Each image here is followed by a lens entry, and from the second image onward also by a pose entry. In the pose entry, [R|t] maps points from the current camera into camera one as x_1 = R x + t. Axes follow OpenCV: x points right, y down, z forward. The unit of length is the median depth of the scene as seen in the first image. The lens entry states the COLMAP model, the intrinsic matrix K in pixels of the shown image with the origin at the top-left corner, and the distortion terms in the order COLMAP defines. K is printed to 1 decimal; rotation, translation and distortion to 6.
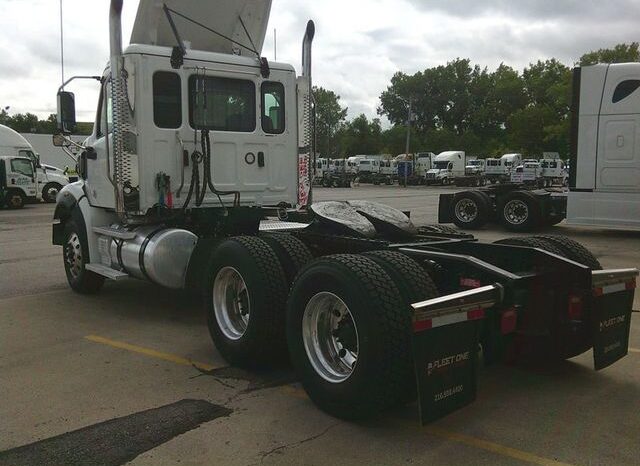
lens RADIAL K [[696.5, 0, 320.0], [0, 696.5, 233.0], [0, 0, 1]] dist [0.136555, -0.240892]
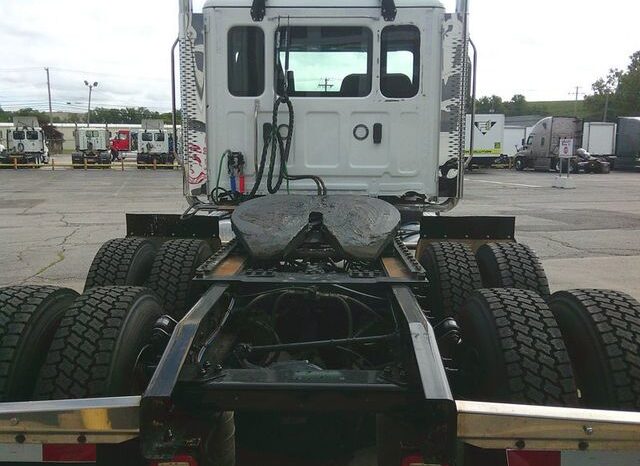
lens RADIAL K [[696.5, 0, 320.0], [0, 696.5, 233.0], [0, 0, 1]] dist [0.136555, -0.240892]
pose [[0.773205, 0.077350, -0.629422, 0.349617], [-0.060638, 0.997003, 0.048033, -0.032224], [0.631251, 0.001027, 0.775578, 0.390061]]
